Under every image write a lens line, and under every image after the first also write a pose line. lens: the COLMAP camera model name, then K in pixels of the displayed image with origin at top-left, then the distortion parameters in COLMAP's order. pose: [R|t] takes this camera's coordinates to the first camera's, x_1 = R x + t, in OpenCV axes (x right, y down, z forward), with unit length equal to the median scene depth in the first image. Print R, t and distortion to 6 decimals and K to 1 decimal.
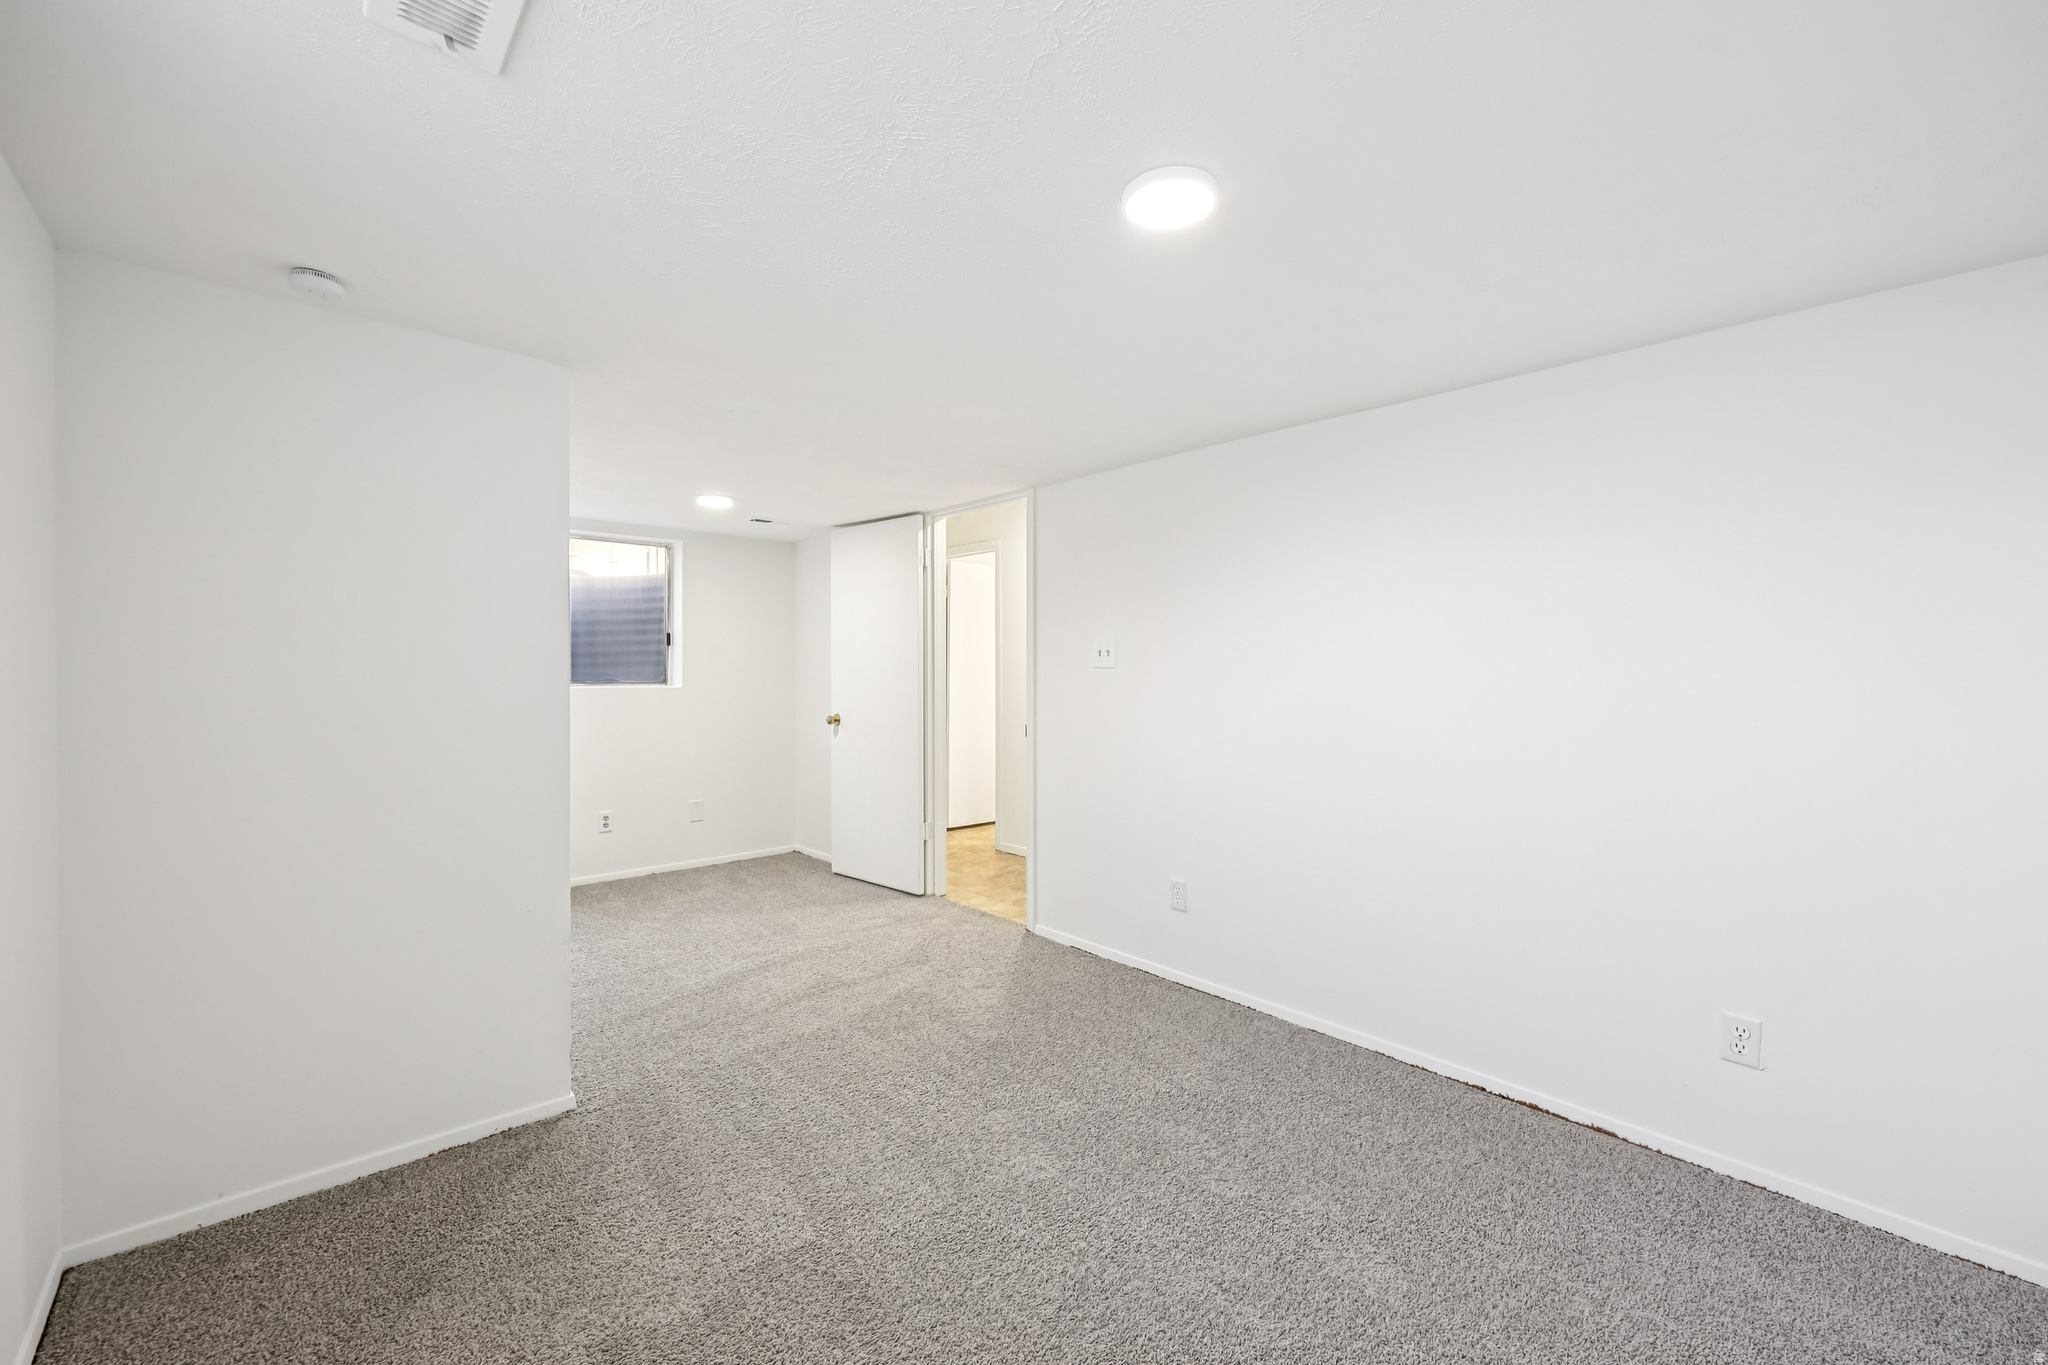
lens RADIAL K [[827.8, 0, 1032.7], [0, 827.8, 694.1], [0, 0, 1]] dist [0.003875, -0.001151]
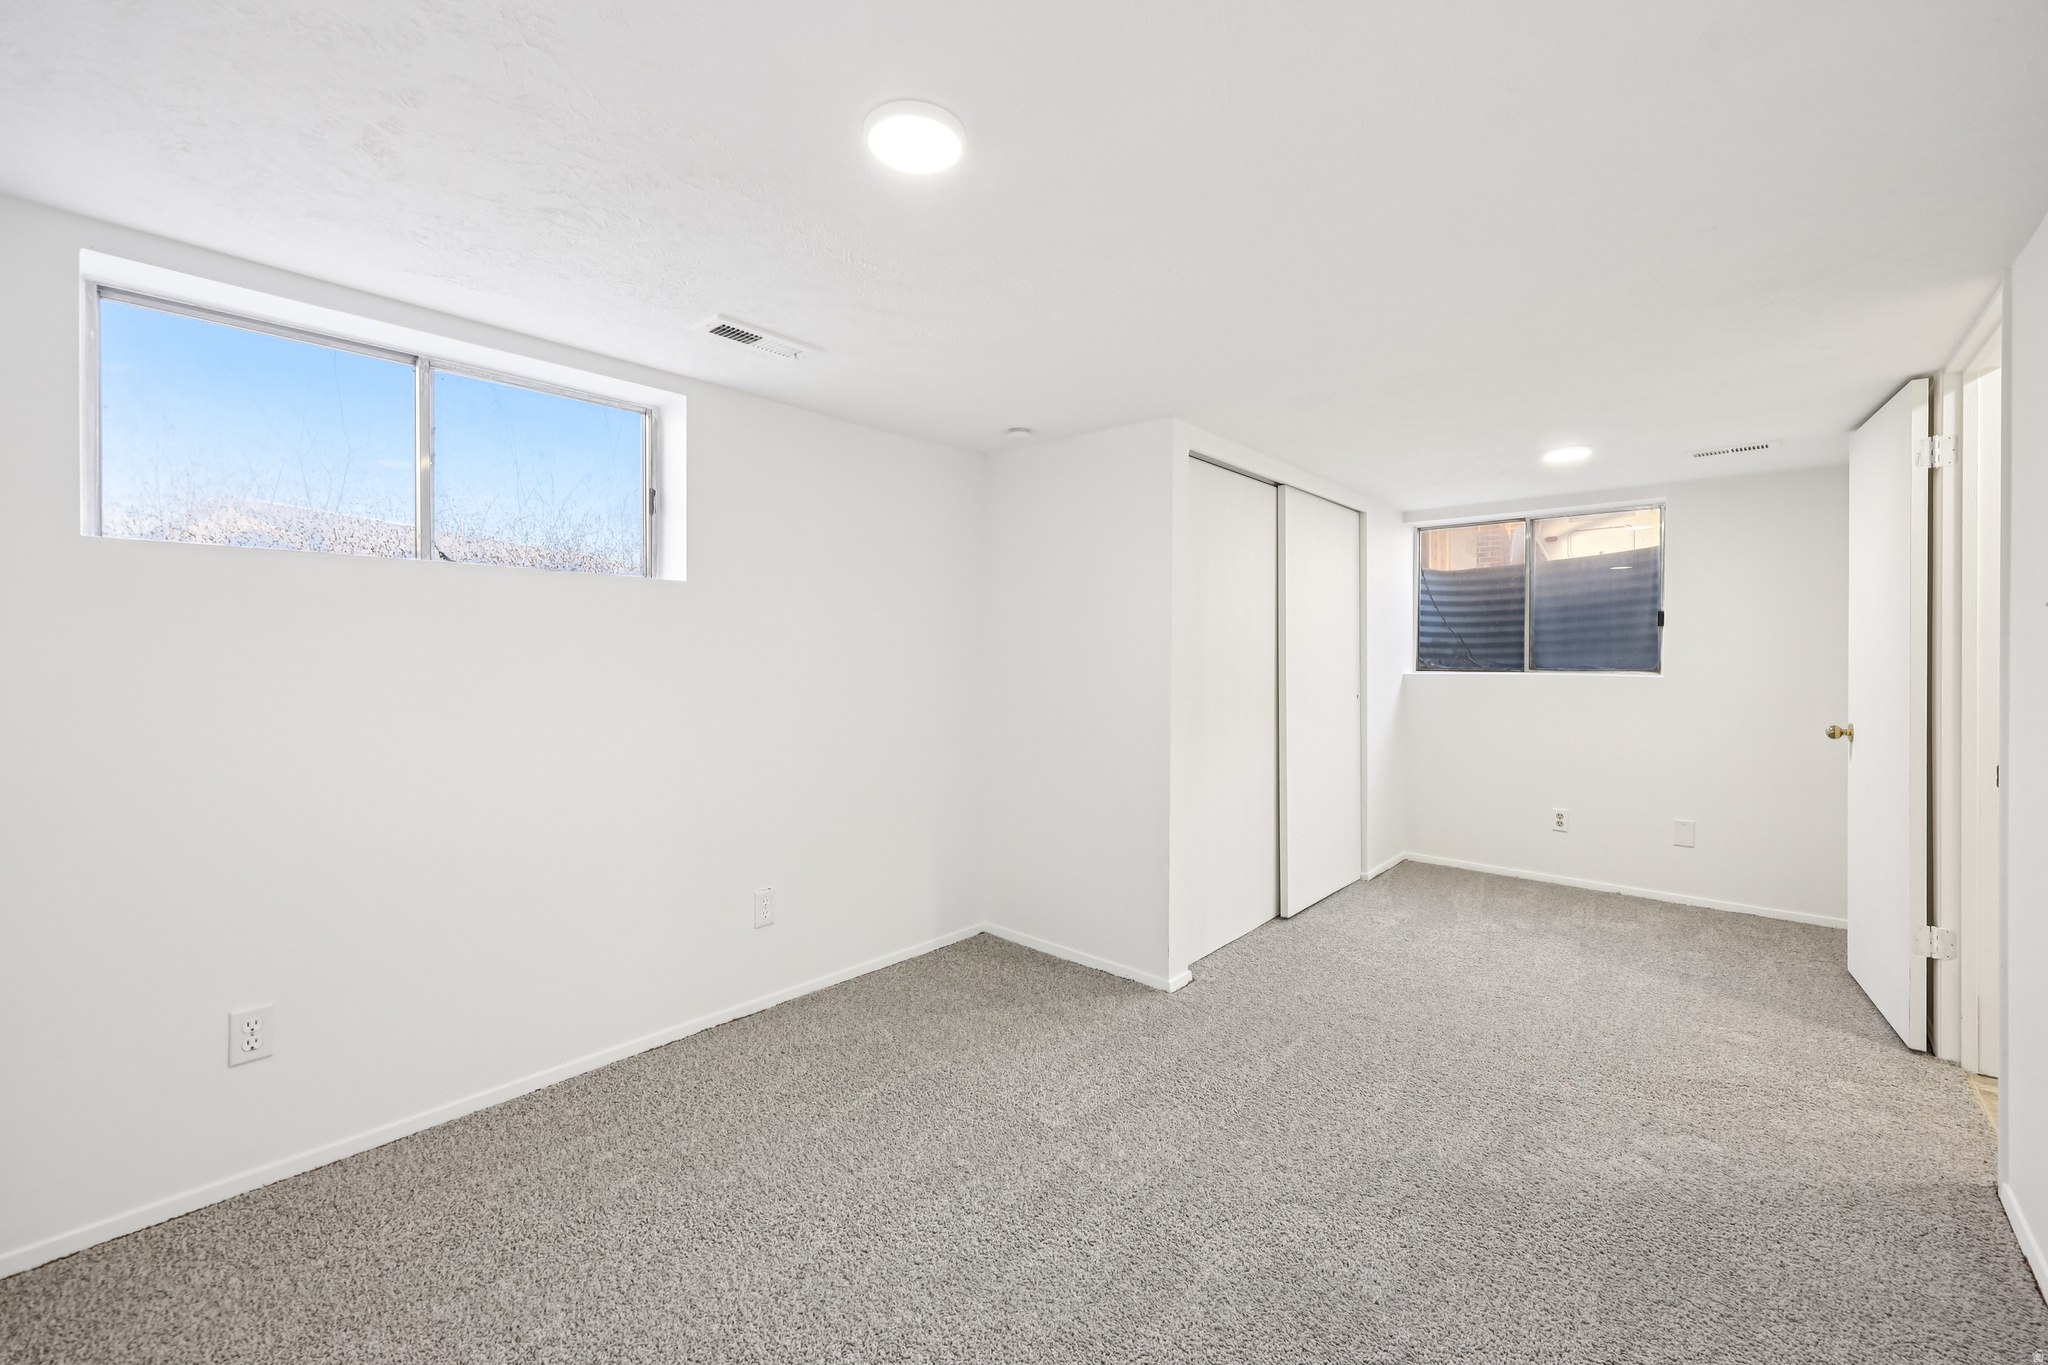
lens RADIAL K [[827.8, 0, 1032.3], [0, 827.8, 662.6], [0, 0, 1]] dist [0.003875, -0.001151]
pose [[0.077658, 0.000507, -0.996980, 0.368464], [-0.018435, 0.999830, -0.000928, -0.011763], [0.996810, 0.018452, 0.077654, 0.324729]]
